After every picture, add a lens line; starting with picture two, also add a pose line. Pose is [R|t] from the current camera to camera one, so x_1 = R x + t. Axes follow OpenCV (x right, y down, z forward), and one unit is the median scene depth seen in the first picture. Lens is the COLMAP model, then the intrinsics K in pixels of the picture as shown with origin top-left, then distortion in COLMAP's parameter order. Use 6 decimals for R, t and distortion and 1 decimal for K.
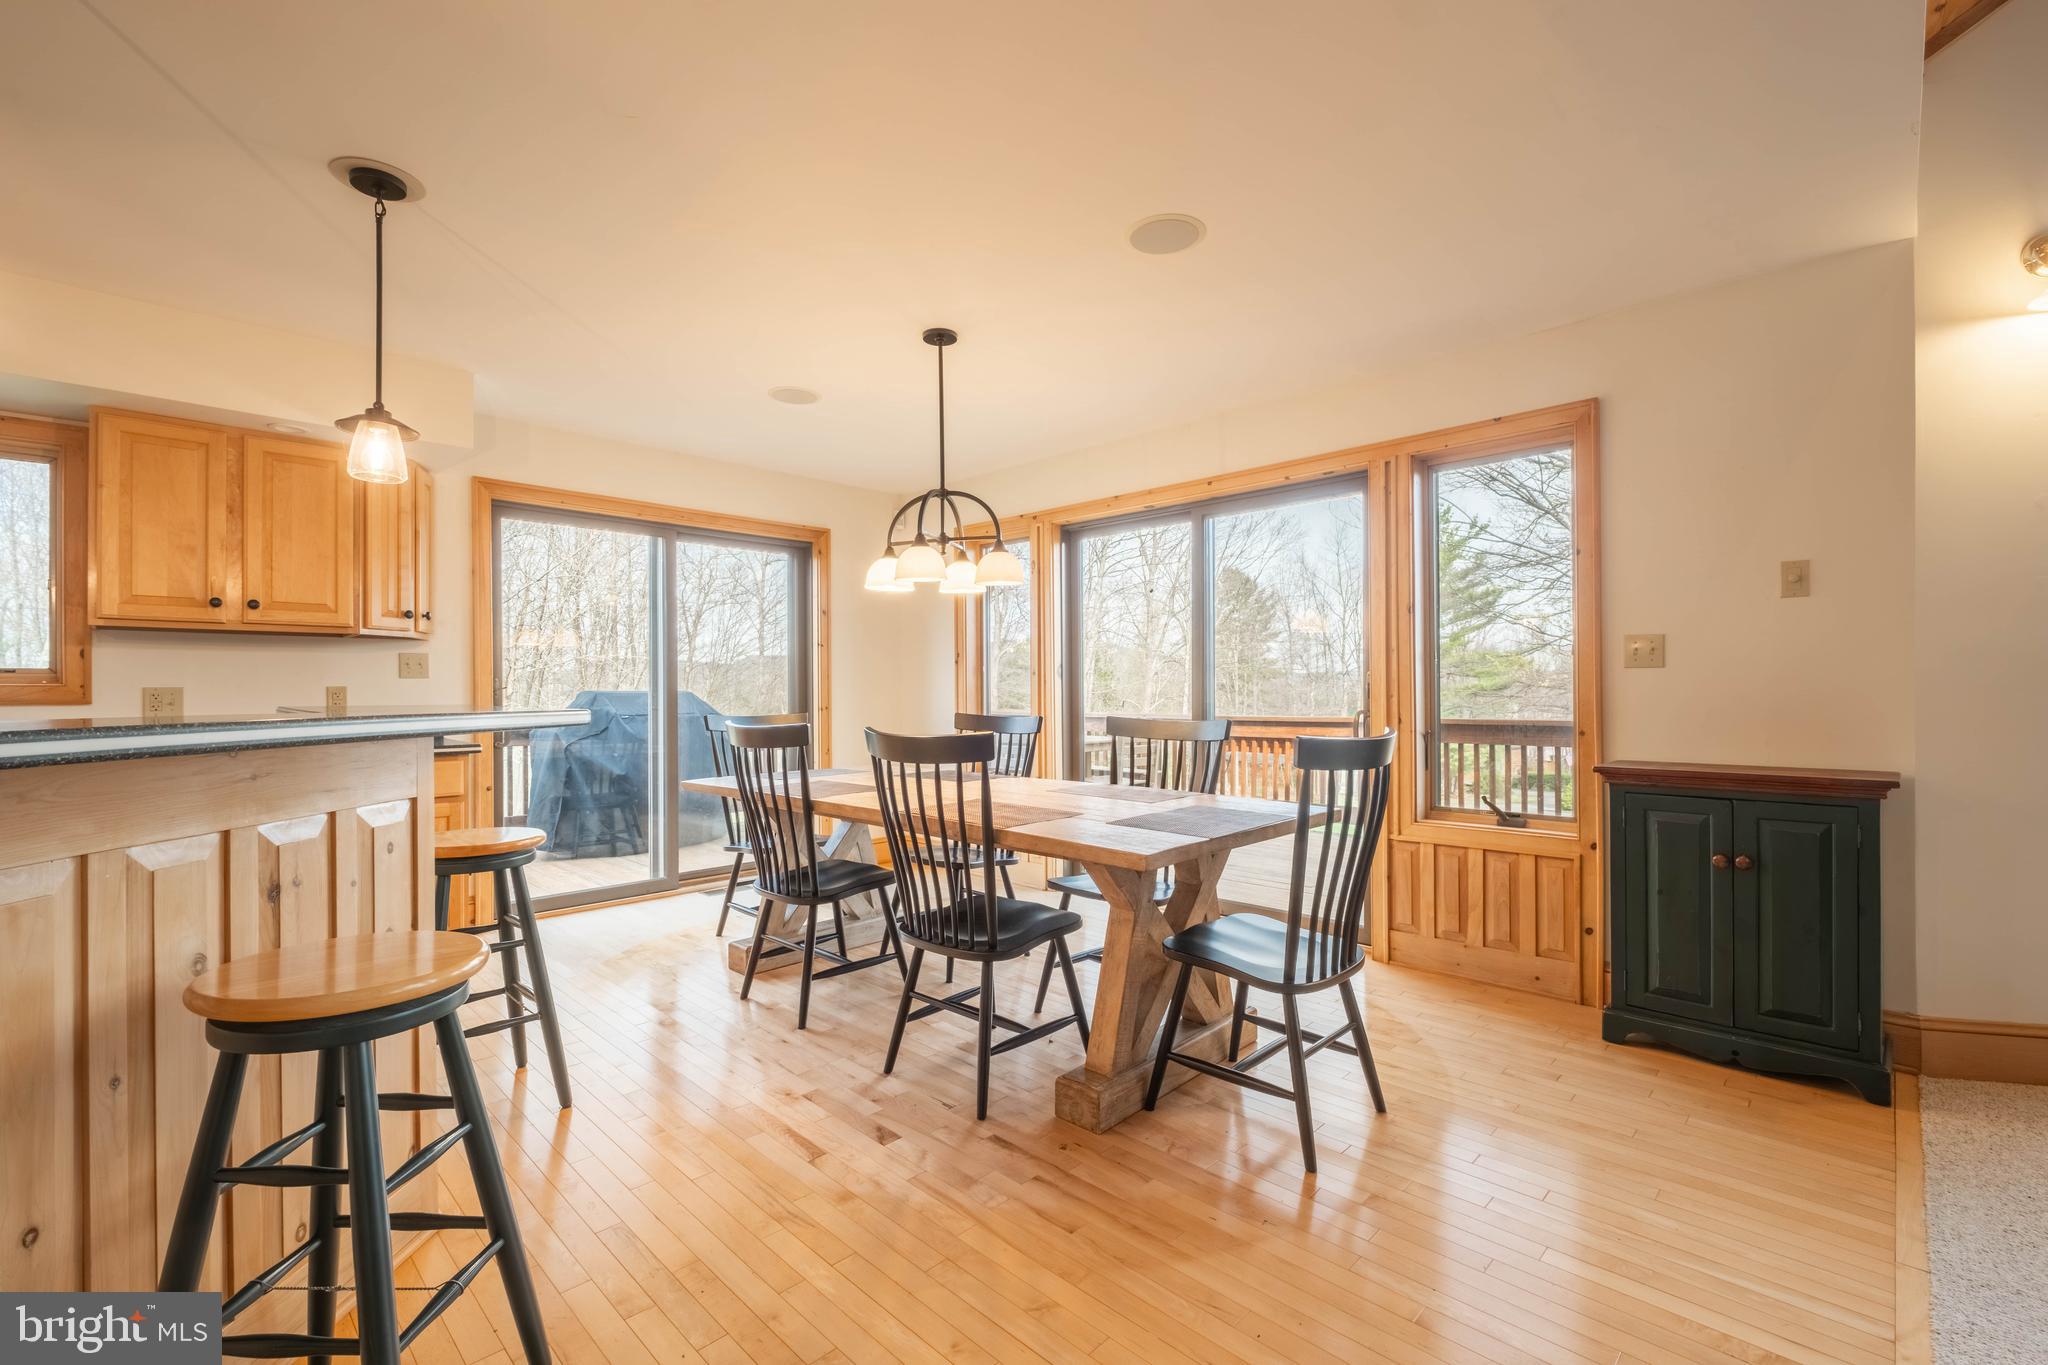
lens RADIAL K [[880.4, 0, 1018.2], [0, 880.4, 677.8], [0, 0, 1]] dist [-0.001700, -0.000610]
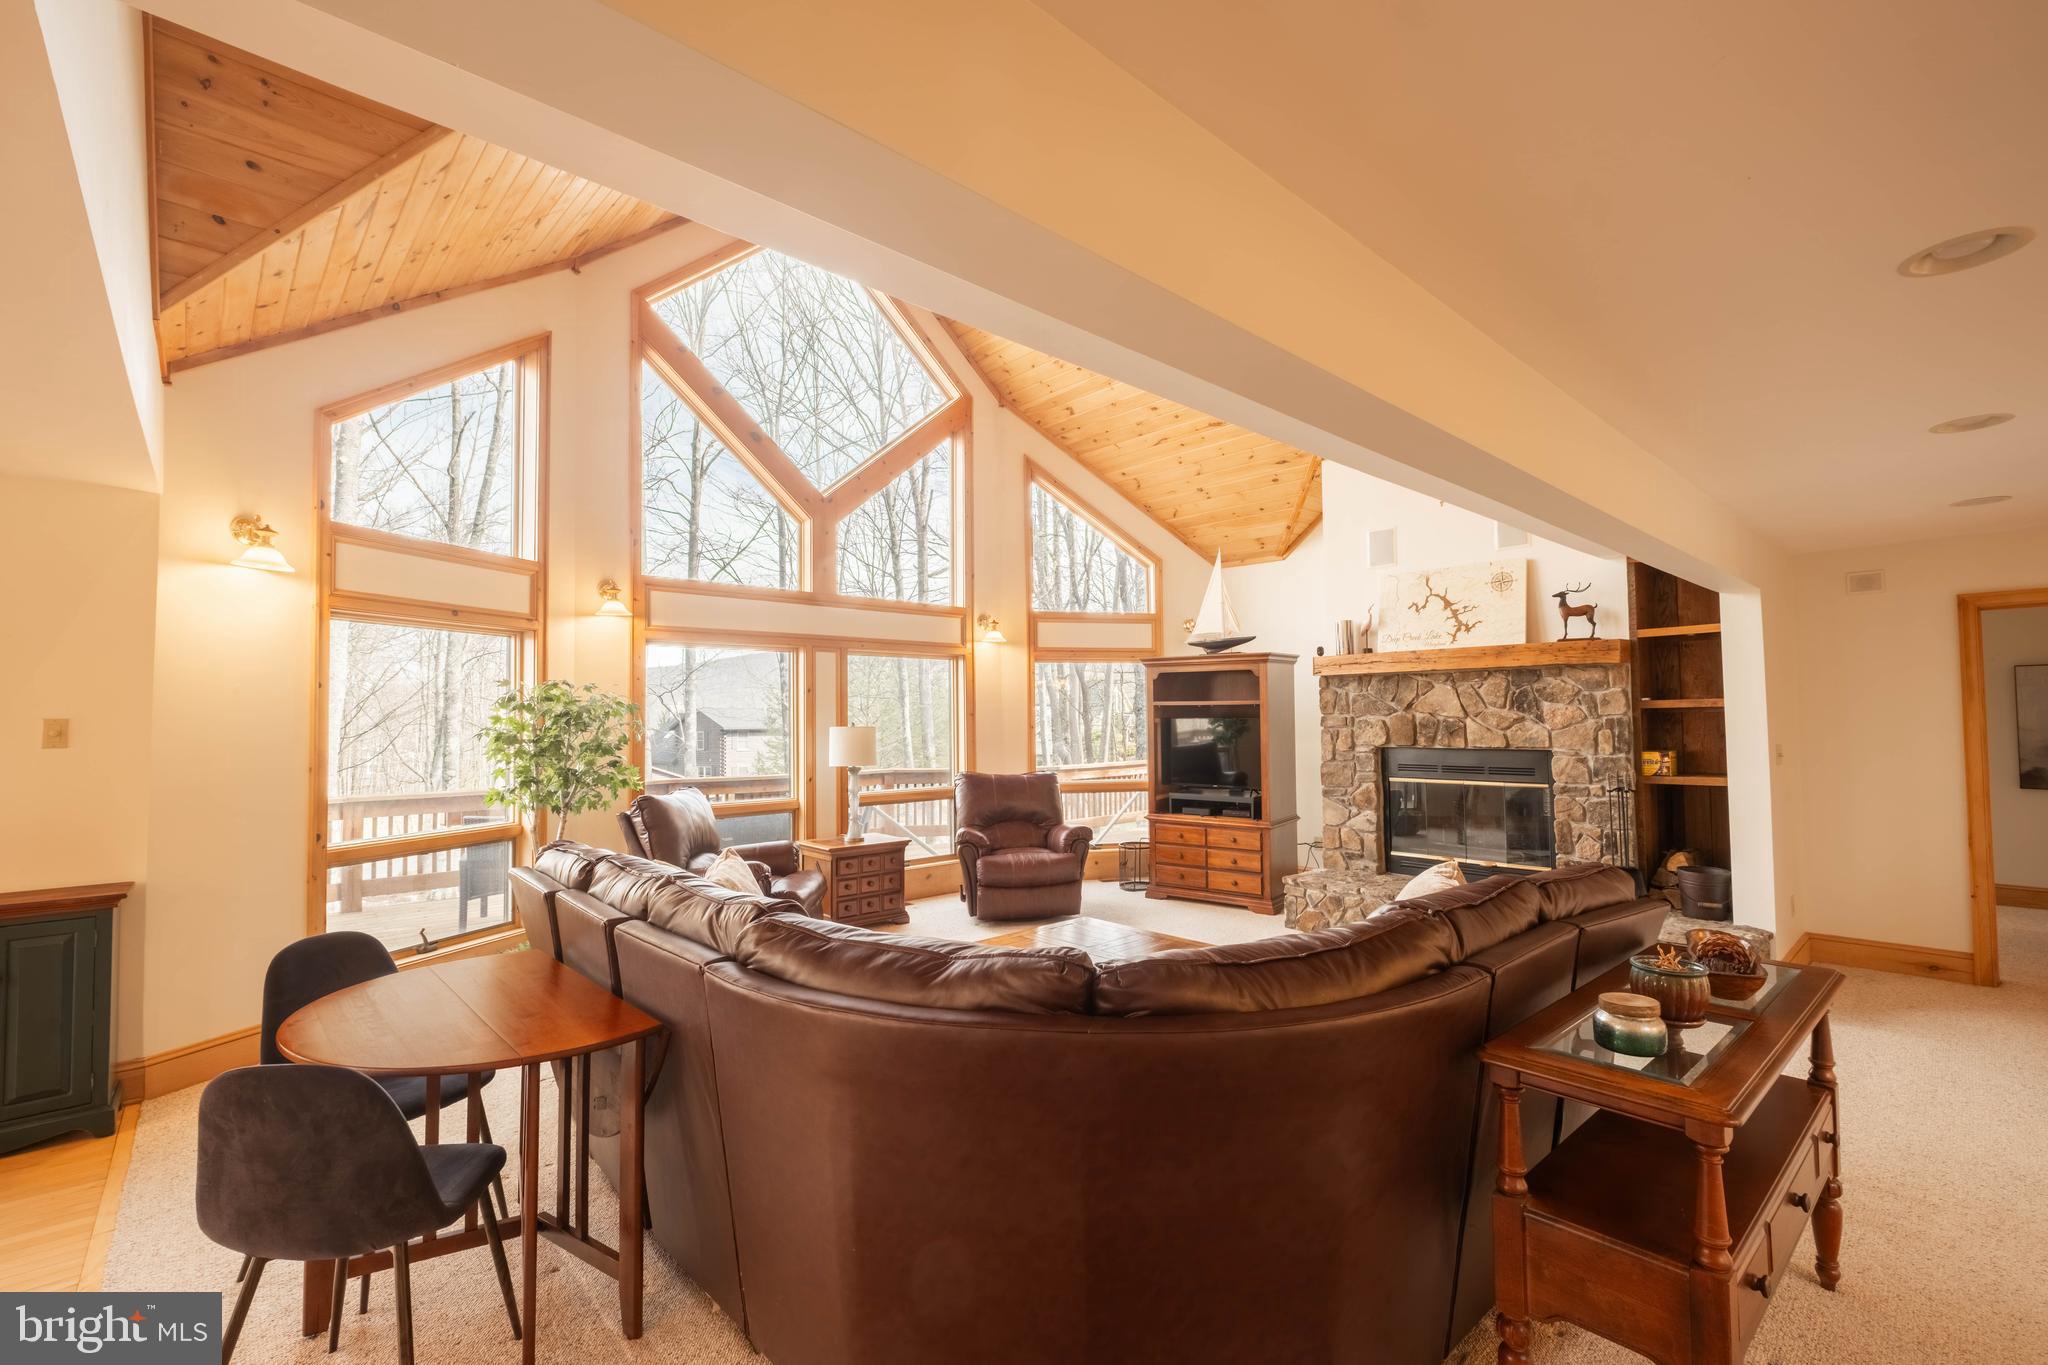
lens RADIAL K [[888.6, 0, 1023.1], [0, 888.6, 694.1], [0, 0, 1]] dist [-0.001441, -0.000613]
pose [[0.055631, 0.036419, 0.997787, -0.236101], [-0.004323, 0.999334, -0.036234, -0.109402], [-0.998442, -0.002297, 0.055751, -0.354908]]
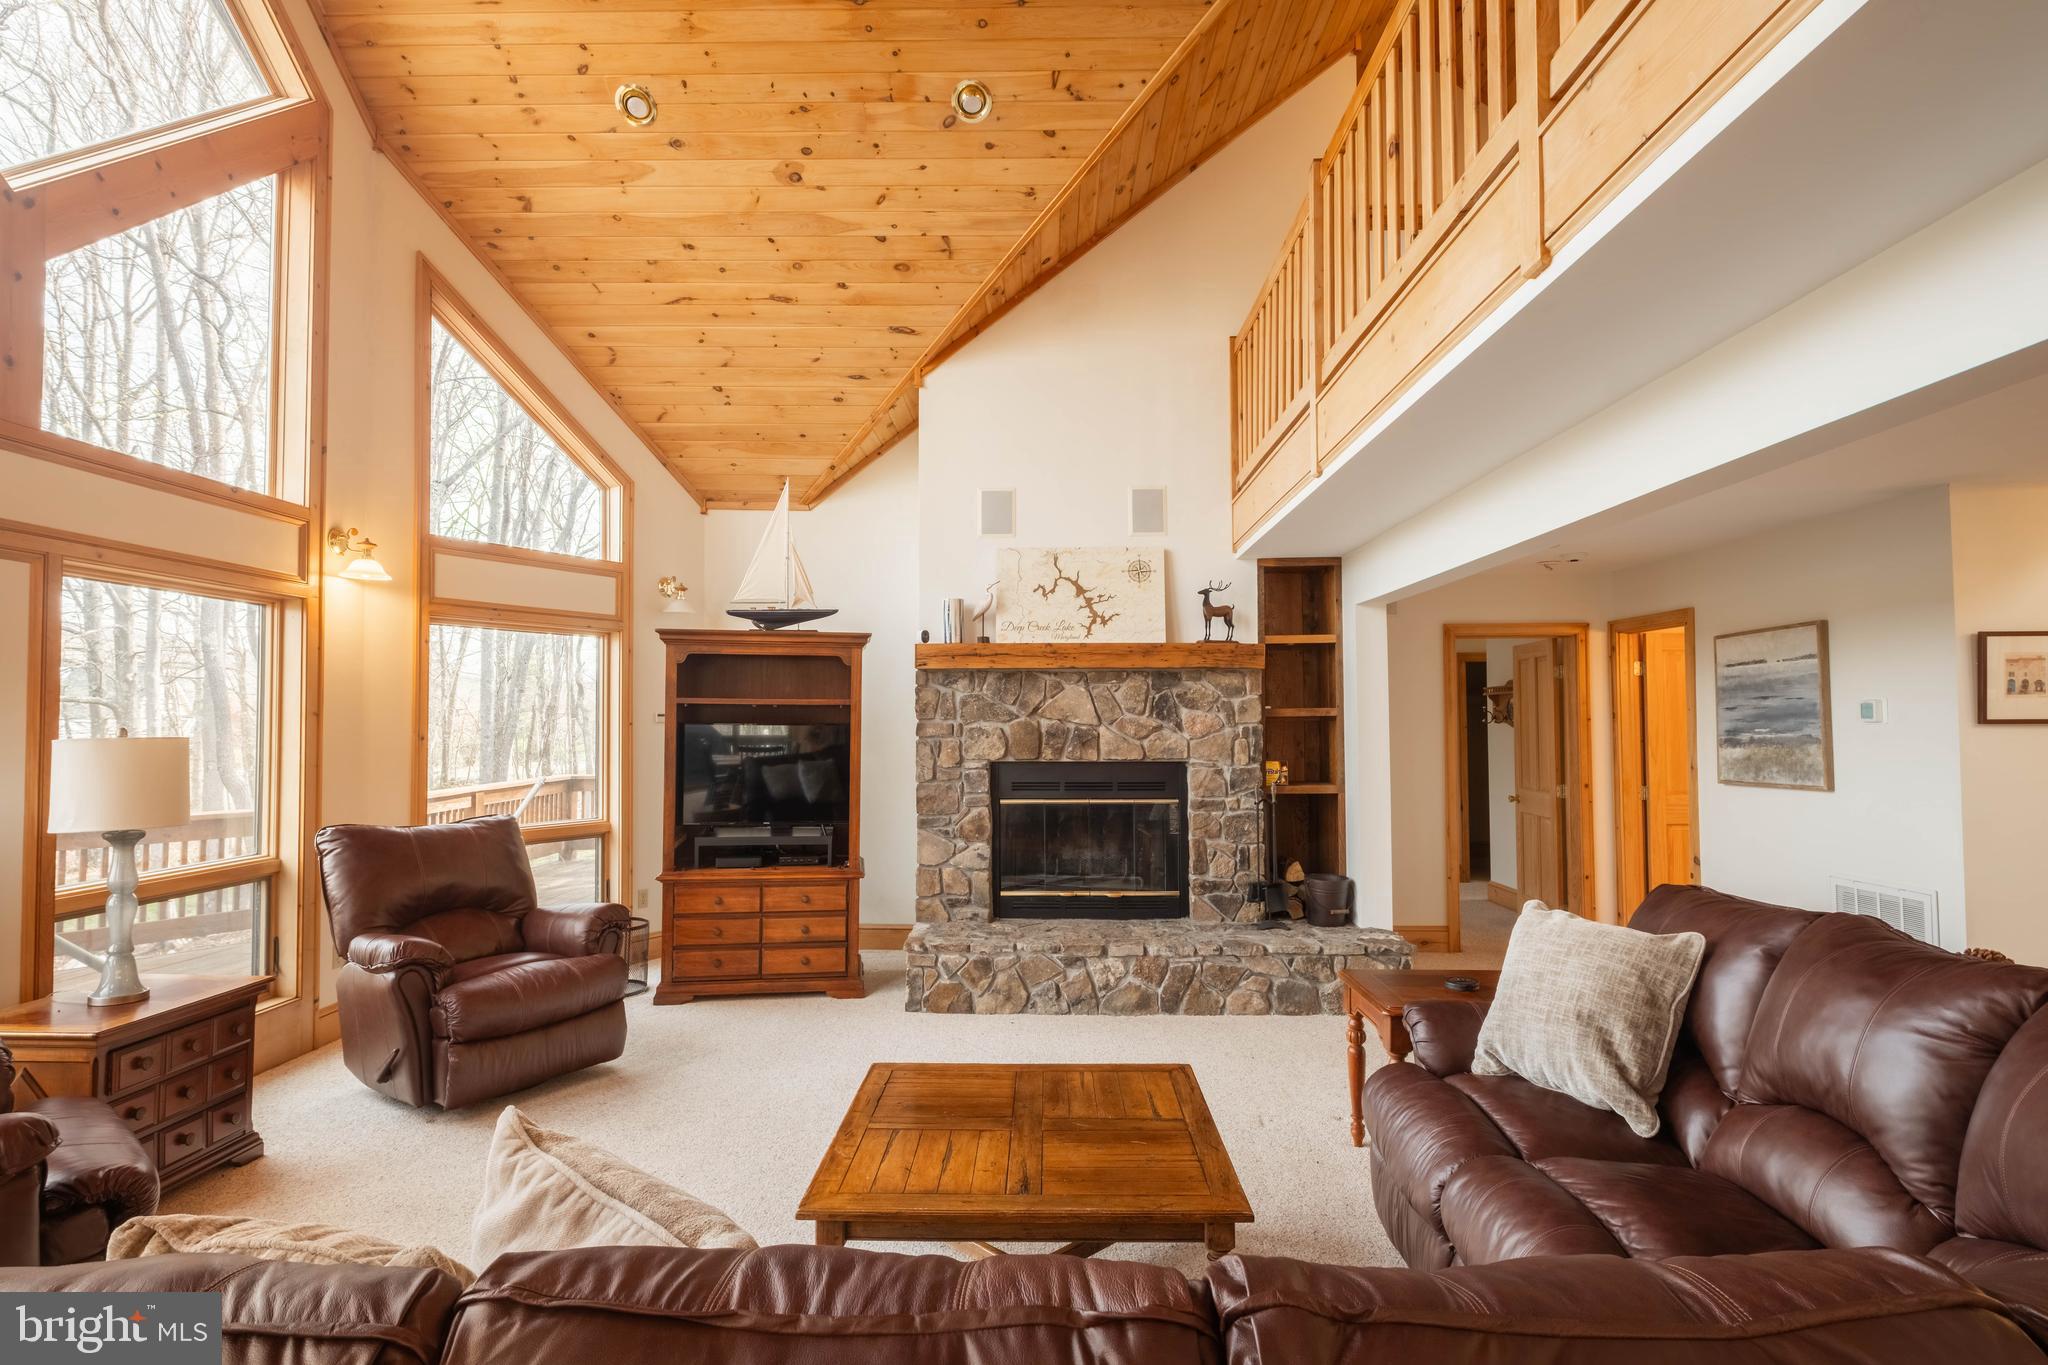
lens RADIAL K [[1056.2, 0, 1033.1], [0, 1056.2, 690.1], [0, 0, 1]] dist [0.002929, 0.000316]
pose [[-0.688033, 0.031960, 0.724975, 0.381329], [-0.002053, 0.998940, -0.045986, -0.107111], [-0.725676, -0.033128, -0.687238, 0.208356]]
